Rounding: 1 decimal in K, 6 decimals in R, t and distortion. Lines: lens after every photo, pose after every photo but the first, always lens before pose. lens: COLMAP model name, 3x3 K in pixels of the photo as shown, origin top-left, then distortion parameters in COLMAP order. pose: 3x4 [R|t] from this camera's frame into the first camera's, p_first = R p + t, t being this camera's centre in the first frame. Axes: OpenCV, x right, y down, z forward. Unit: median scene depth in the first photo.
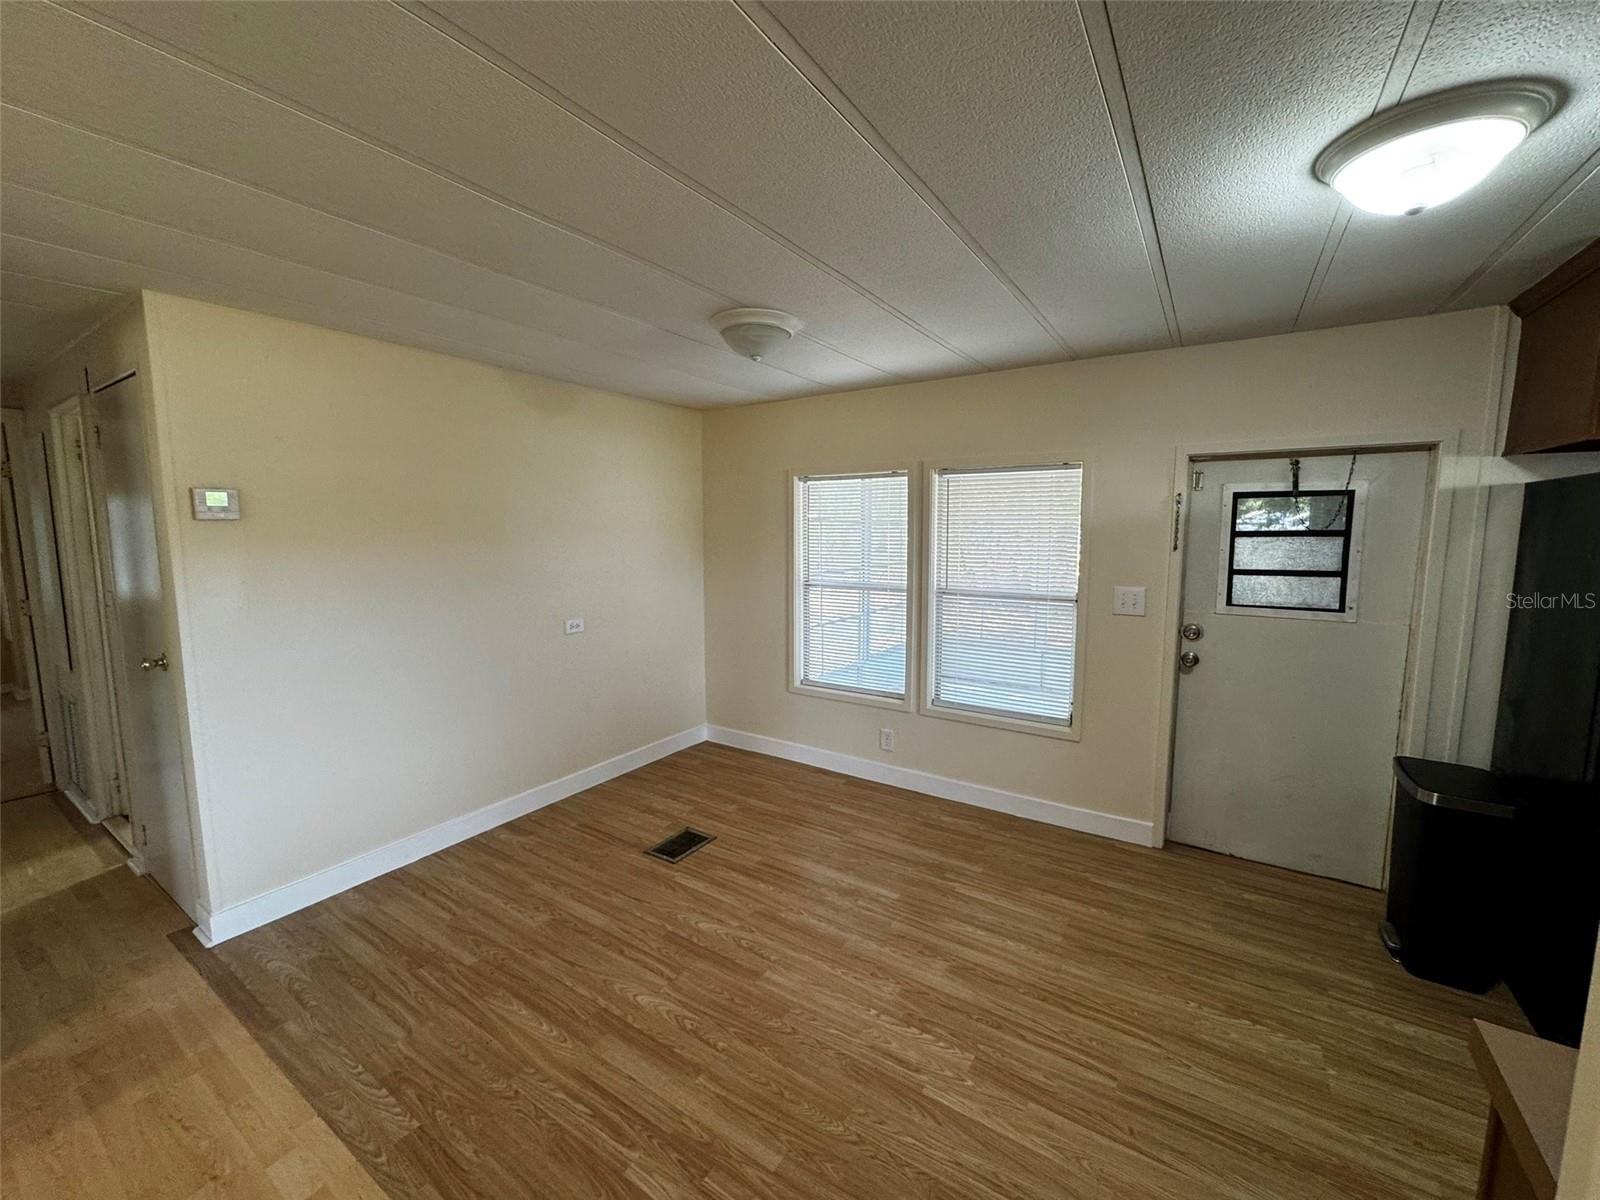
lens RADIAL K [[634.5, 0, 809.4], [0, 634.5, 598.9], [0, 0, 1]] dist [-0.001825, 0.000167]
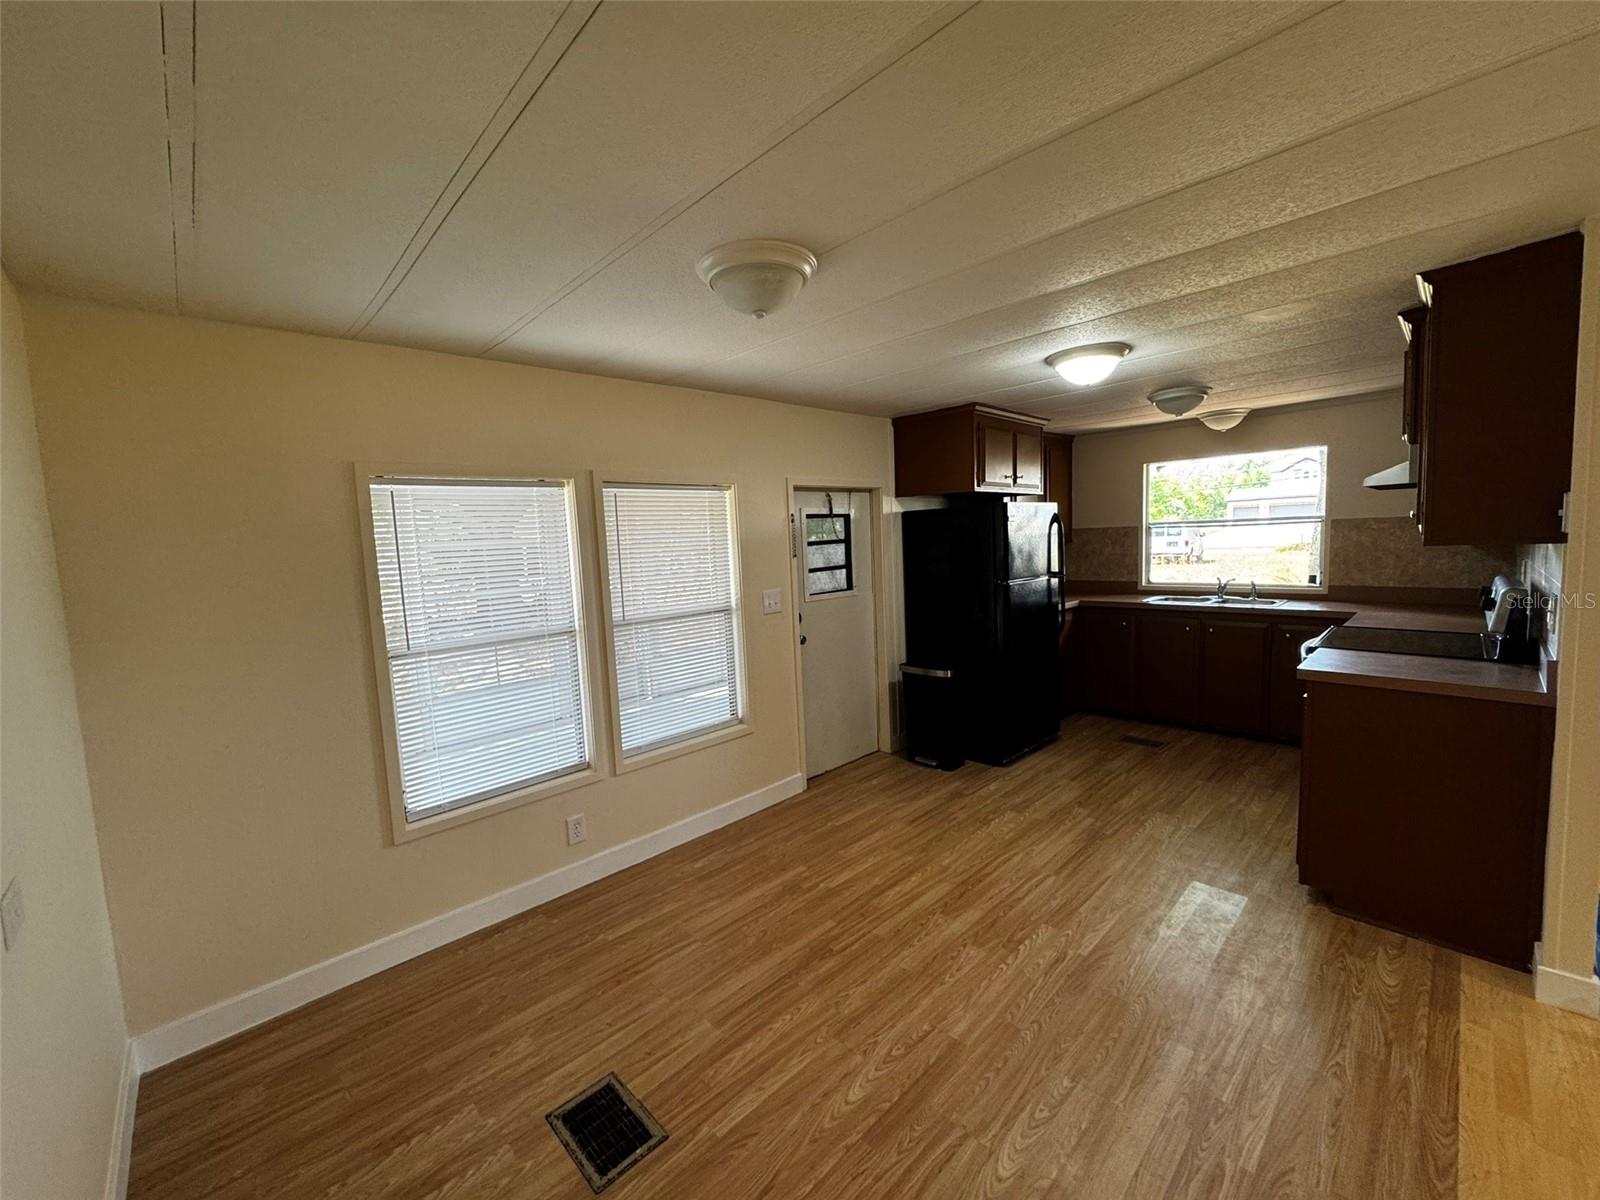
lens RADIAL K [[634.5, 0, 792.8], [0, 634.5, 597.0], [0, 0, 1]] dist [-0.001825, 0.000167]
pose [[0.237717, -0.099664, 0.966208, -0.713190], [0.158467, 0.985375, 0.062653, -0.080977], [-0.958321, 0.138218, 0.250033, 0.707846]]
